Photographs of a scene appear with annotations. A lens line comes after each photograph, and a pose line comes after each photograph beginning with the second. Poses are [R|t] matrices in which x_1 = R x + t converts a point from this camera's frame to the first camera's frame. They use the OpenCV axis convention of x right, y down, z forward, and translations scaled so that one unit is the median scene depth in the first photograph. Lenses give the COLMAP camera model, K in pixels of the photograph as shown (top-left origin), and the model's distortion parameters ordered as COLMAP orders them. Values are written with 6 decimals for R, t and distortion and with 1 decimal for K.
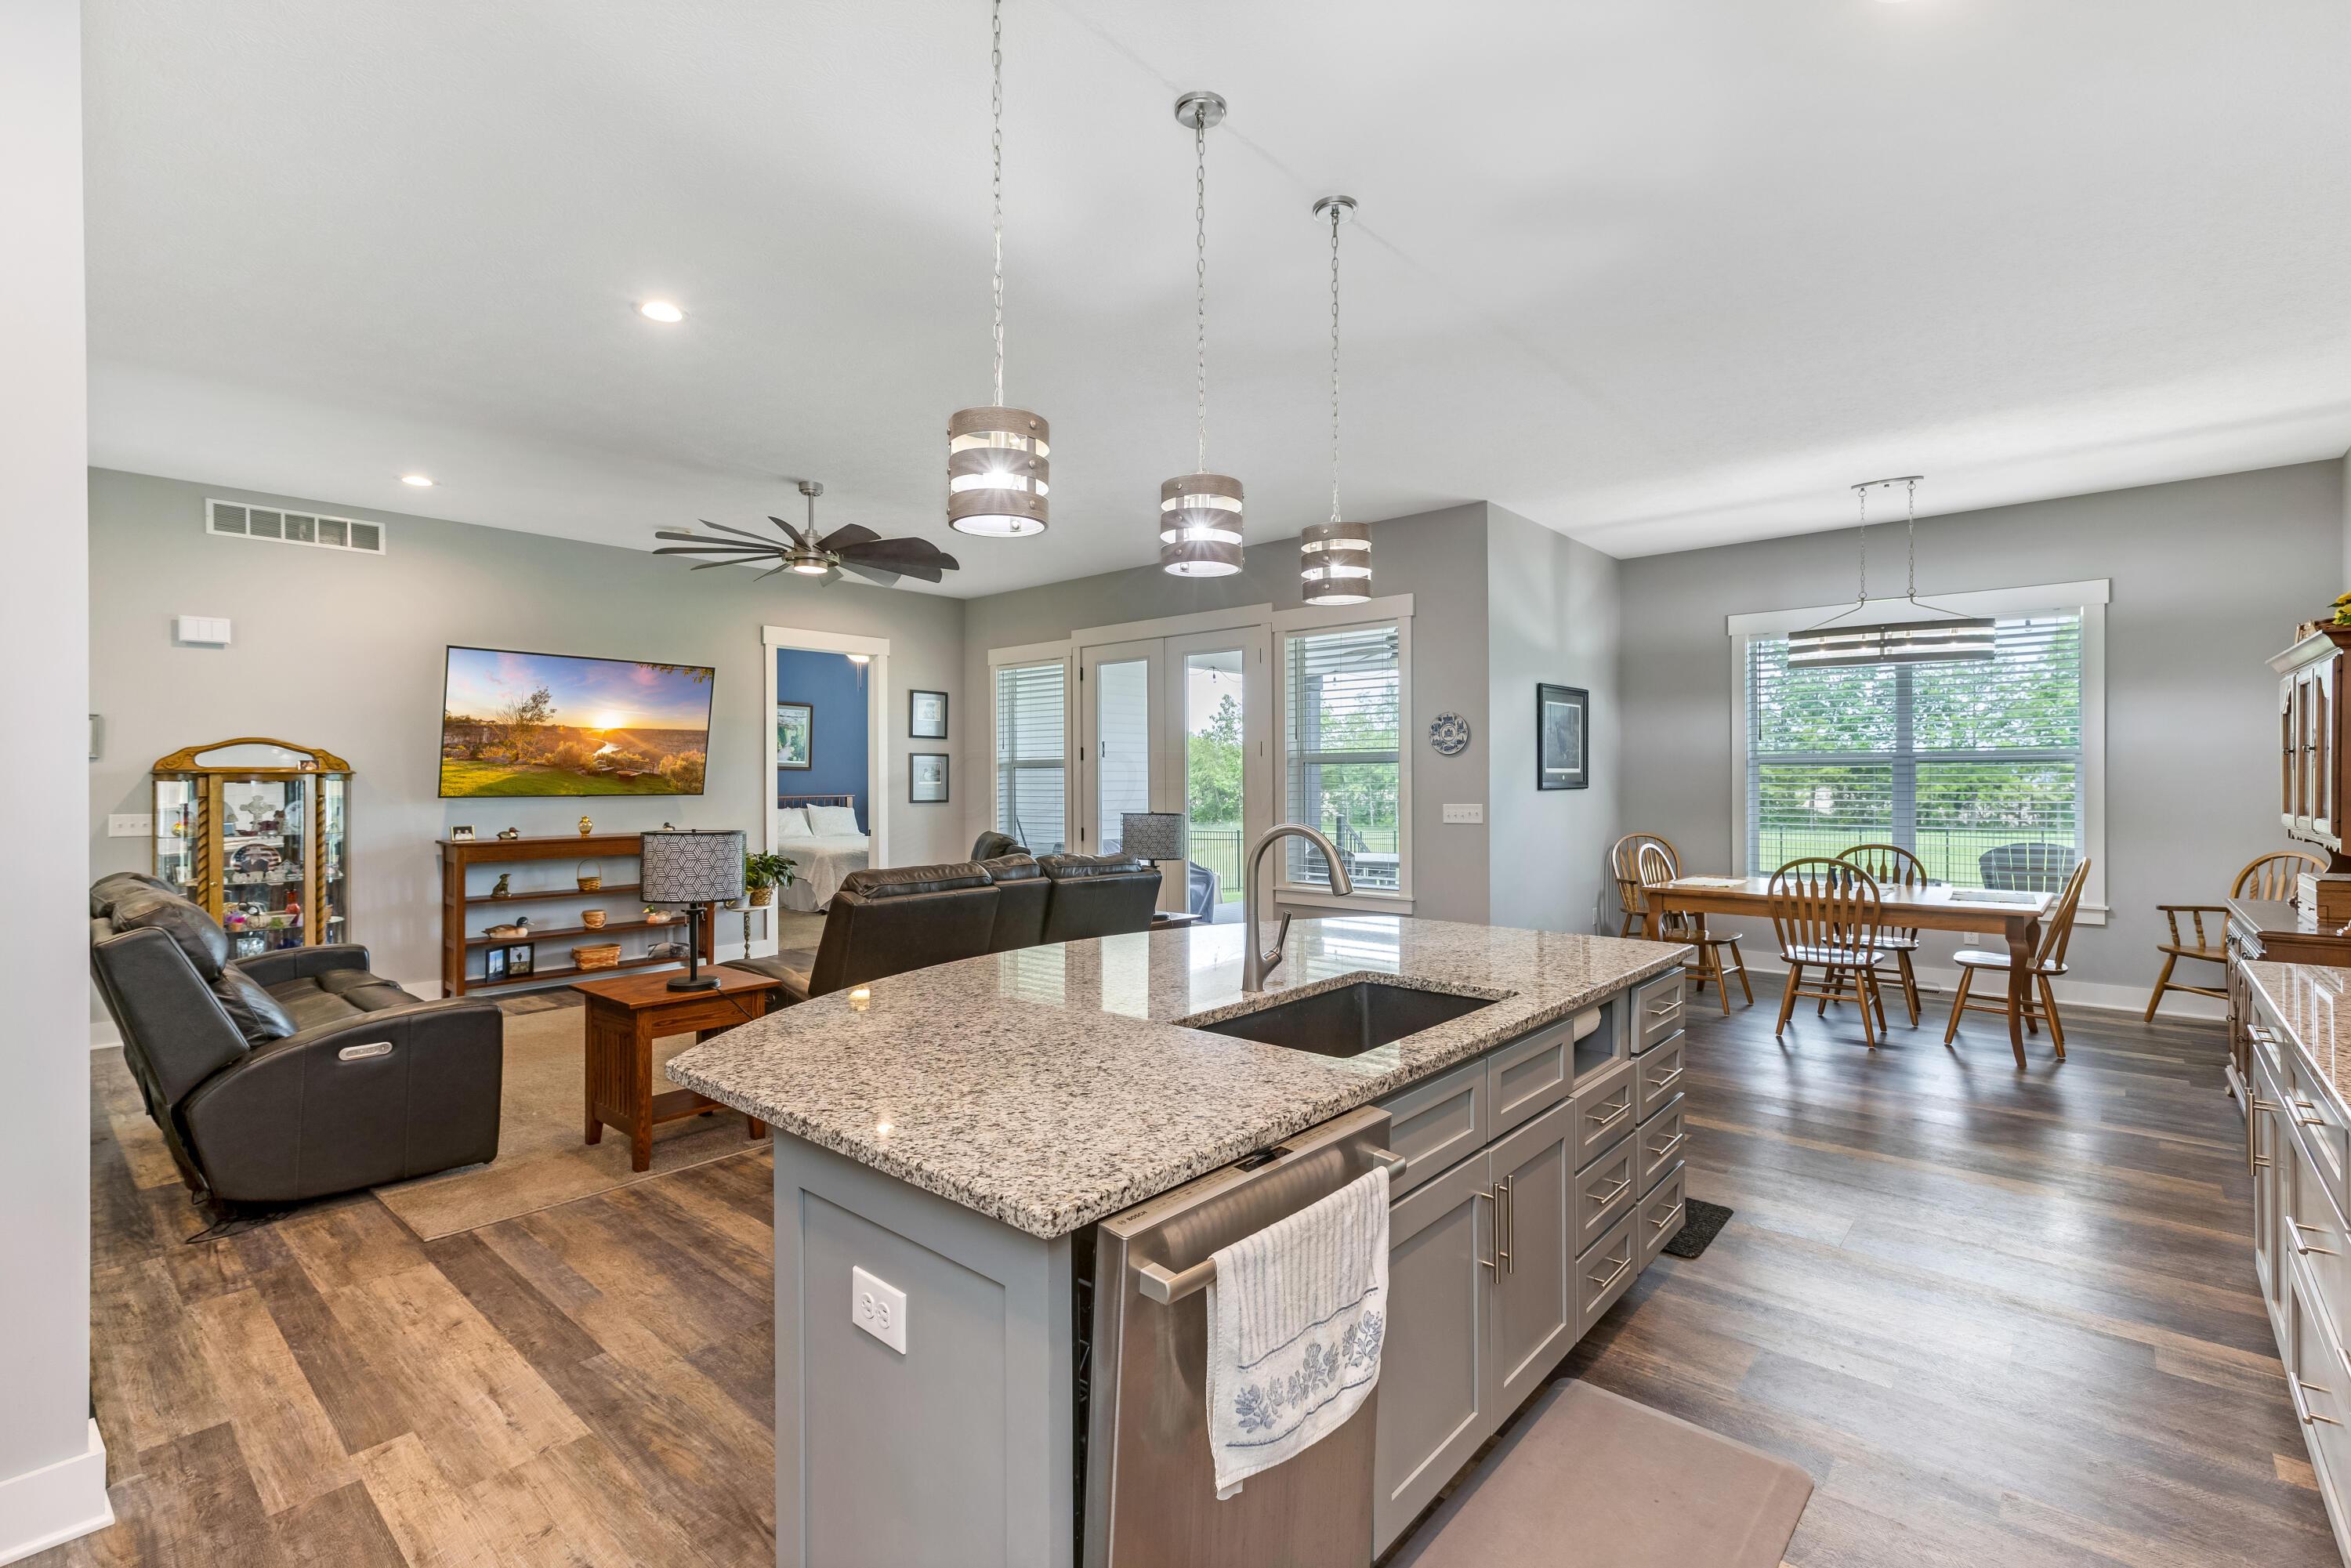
lens RADIAL K [[1055.4, 0, 1174.9], [0, 1055.4, 781.6], [0, 0, 1]] dist [0.008251, -0.001786]
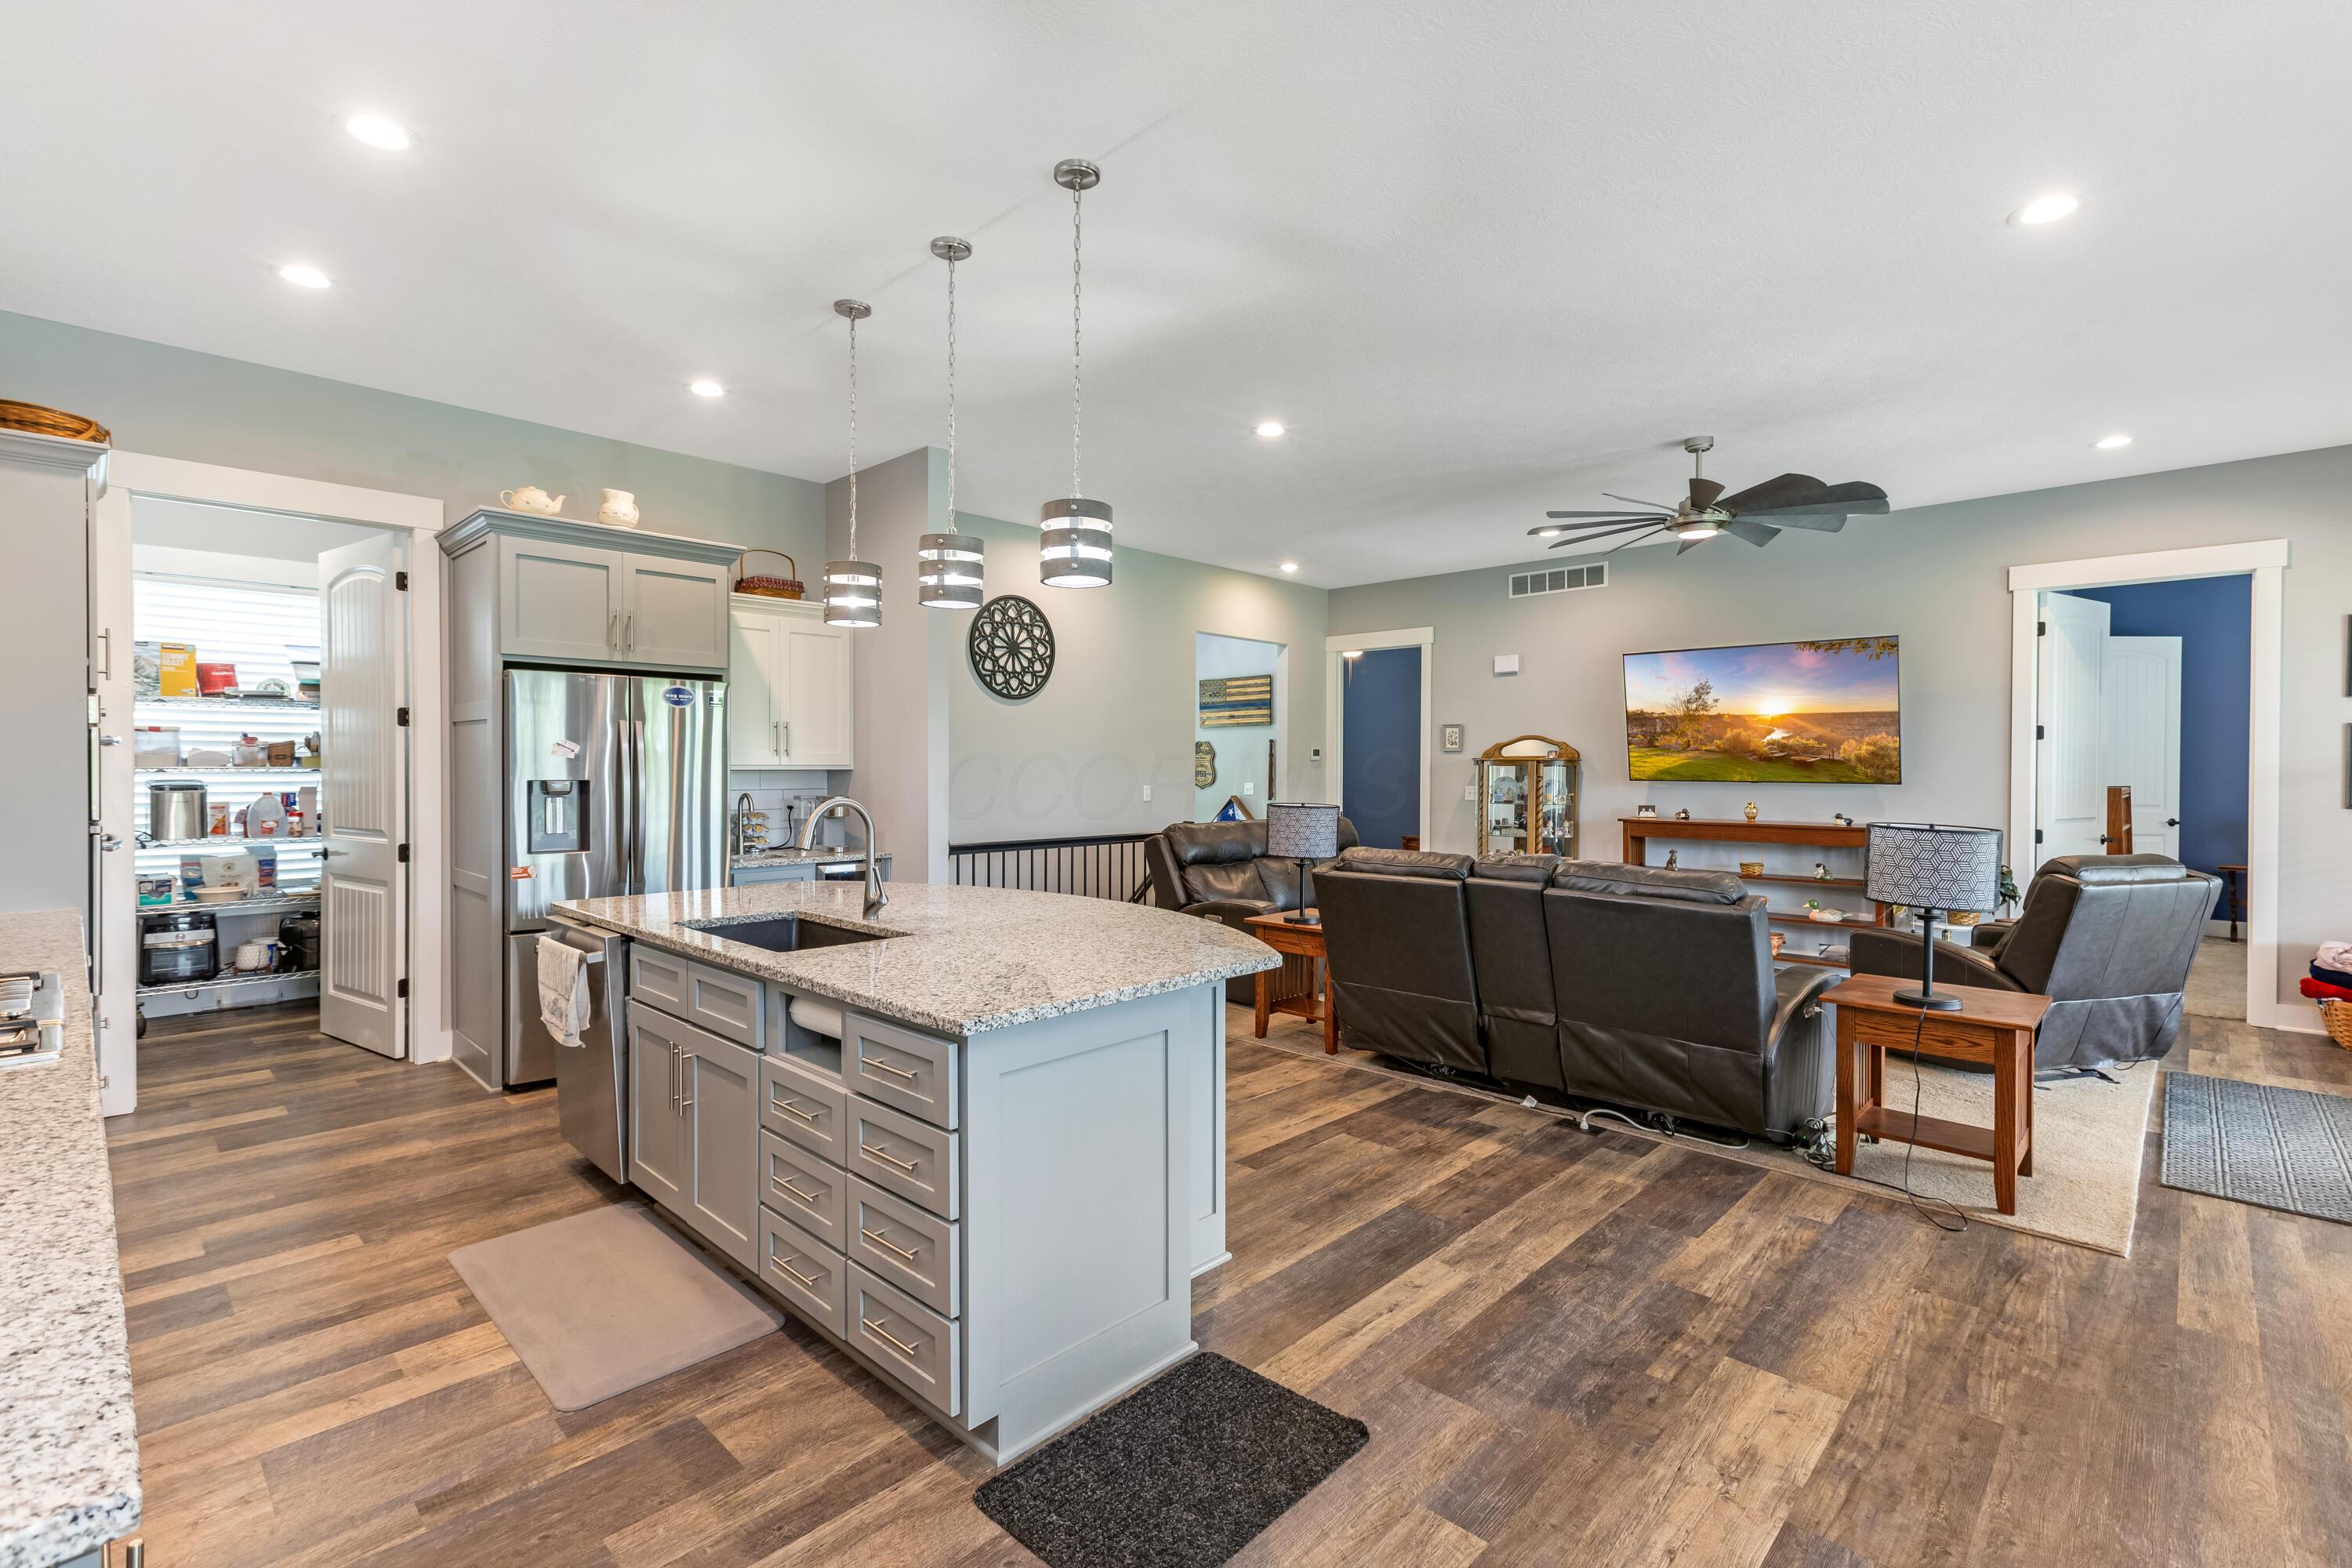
lens RADIAL K [[1055.9, 0, 1162.5], [0, 1055.9, 774.9], [0, 0, 1]] dist [0.008251, -0.001786]
pose [[-0.047595, 0.013311, -0.998778, 0.557357], [-0.005324, 0.999894, 0.013579, -0.004773], [0.998853, 0.005963, -0.047519, 0.562051]]
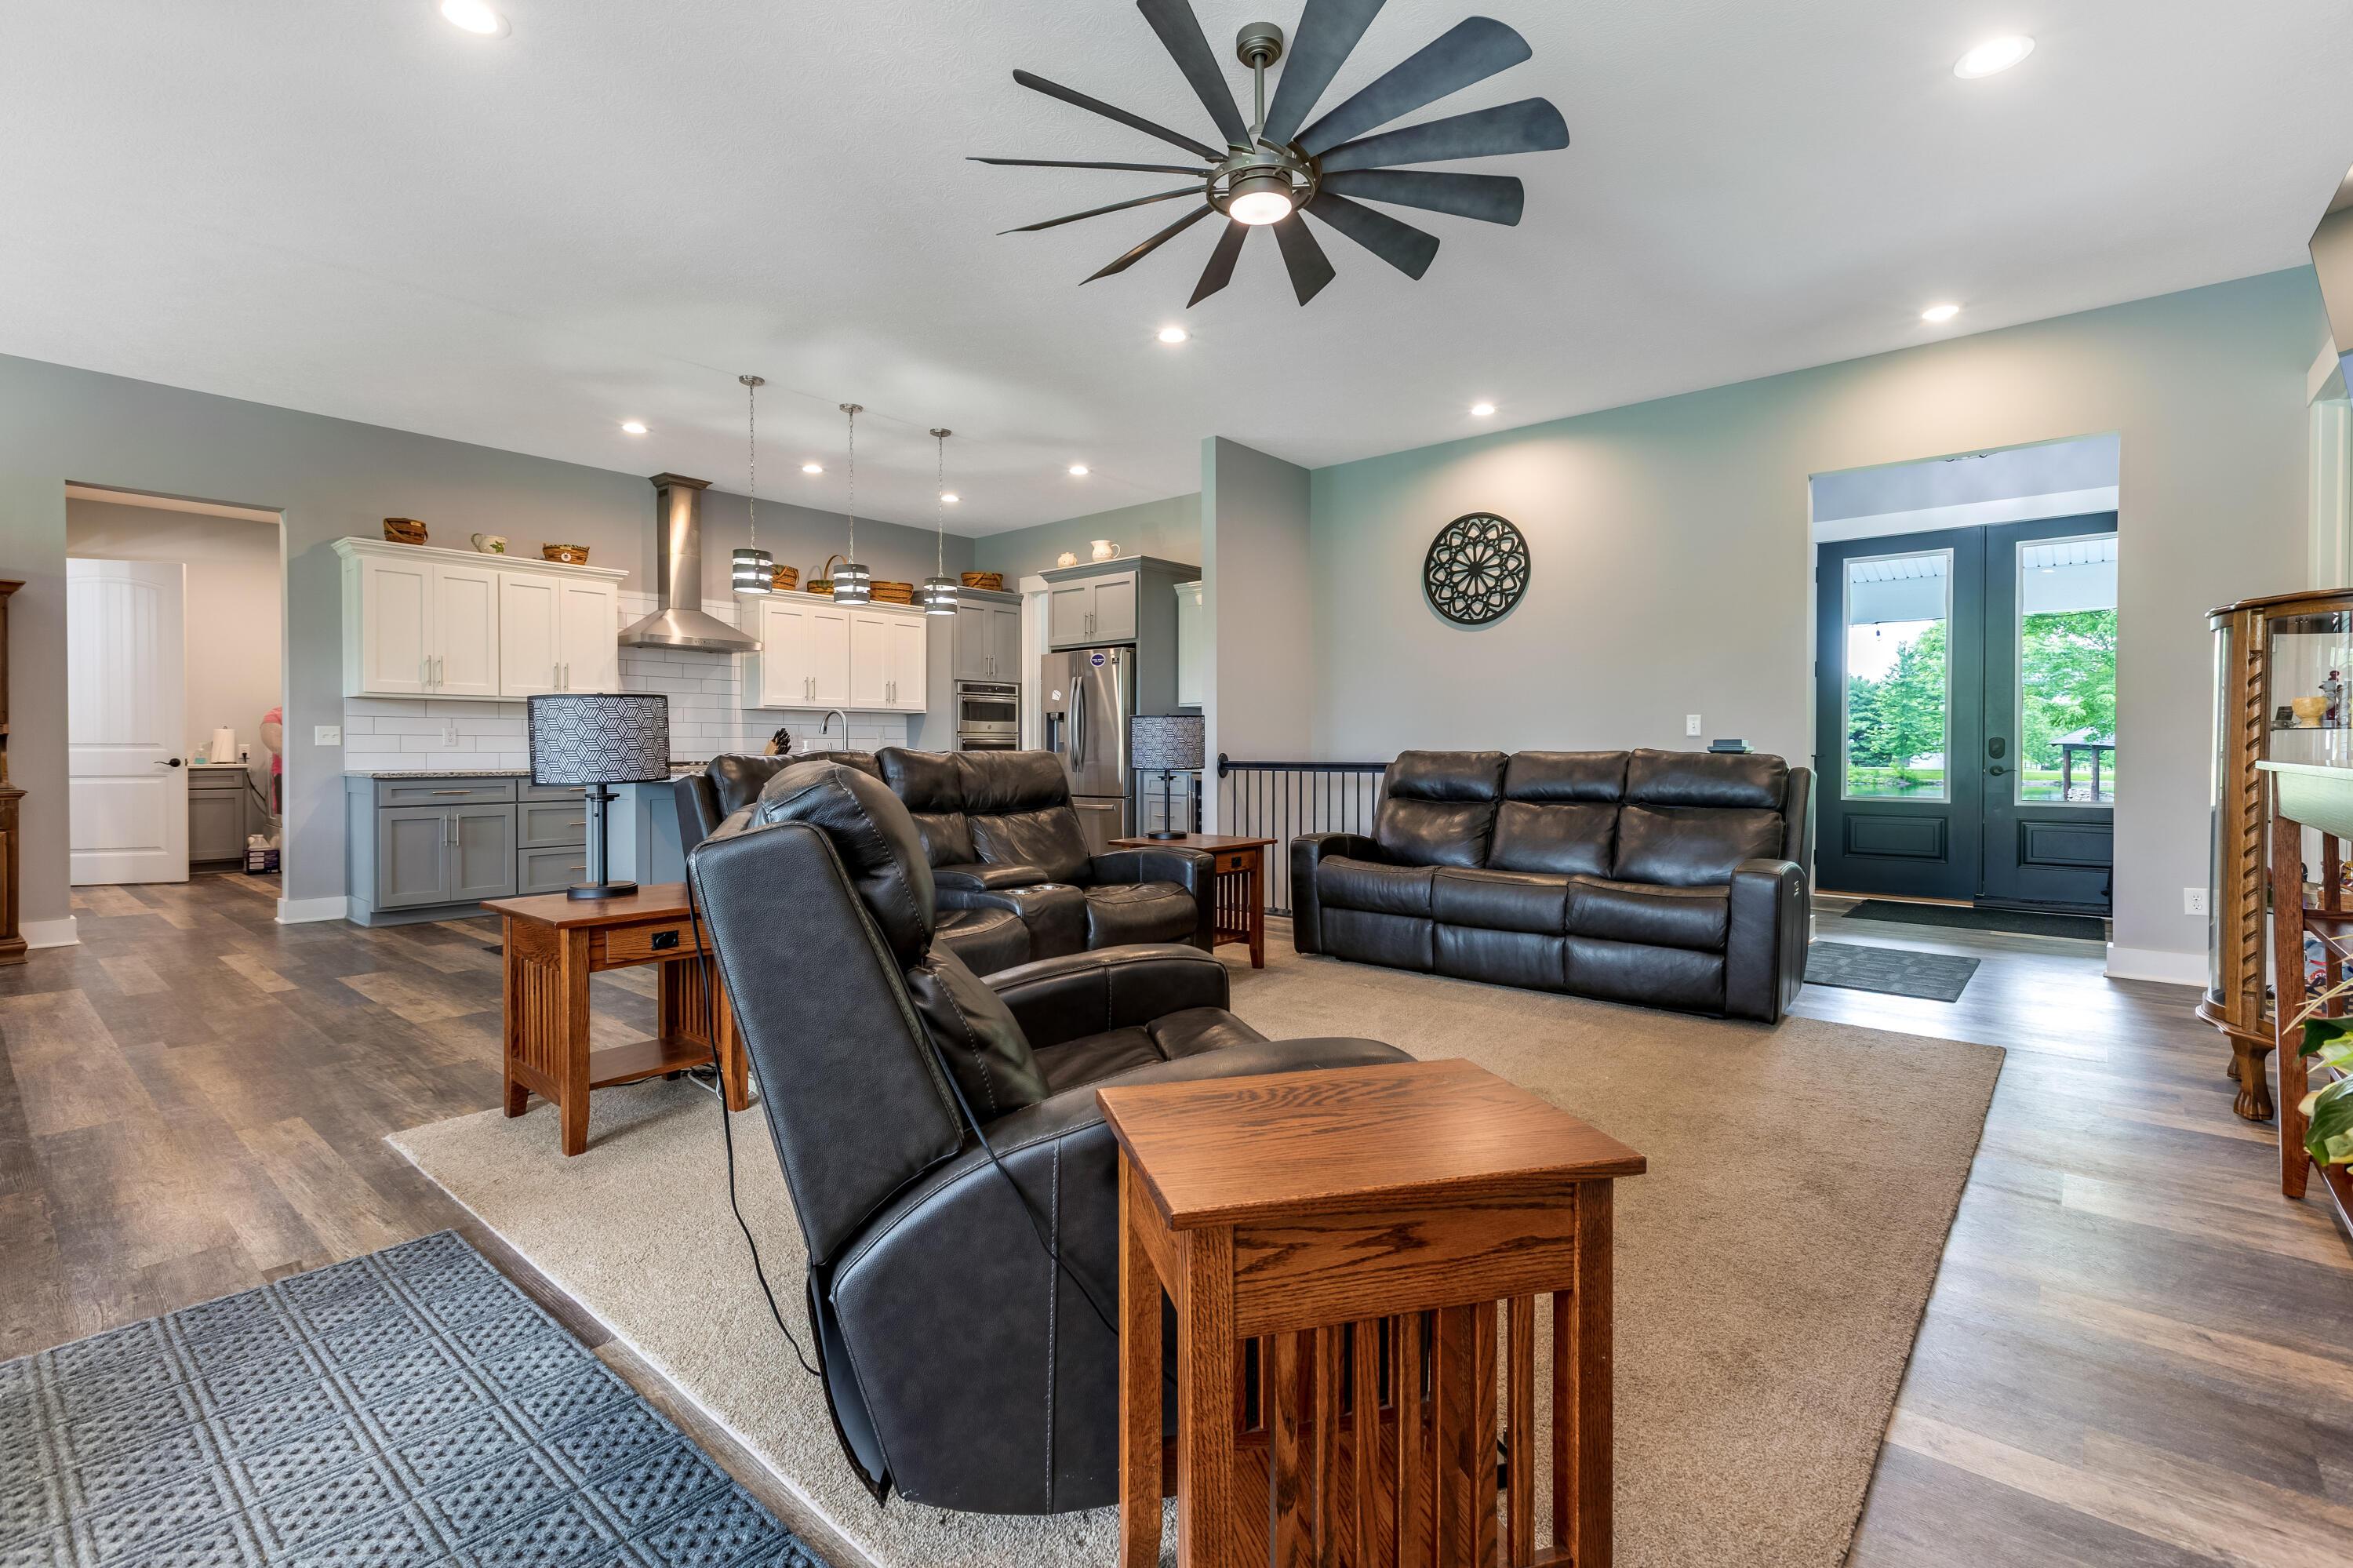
lens RADIAL K [[1056.4, 0, 1164.6], [0, 1056.4, 752.6], [0, 0, 1]] dist [0.008251, -0.001786]
pose [[-0.999862, 0.003508, -0.016238, -0.264689], [0.003415, 0.999978, 0.005771, 0.053386], [0.016258, 0.005715, -0.999852, 1.430498]]
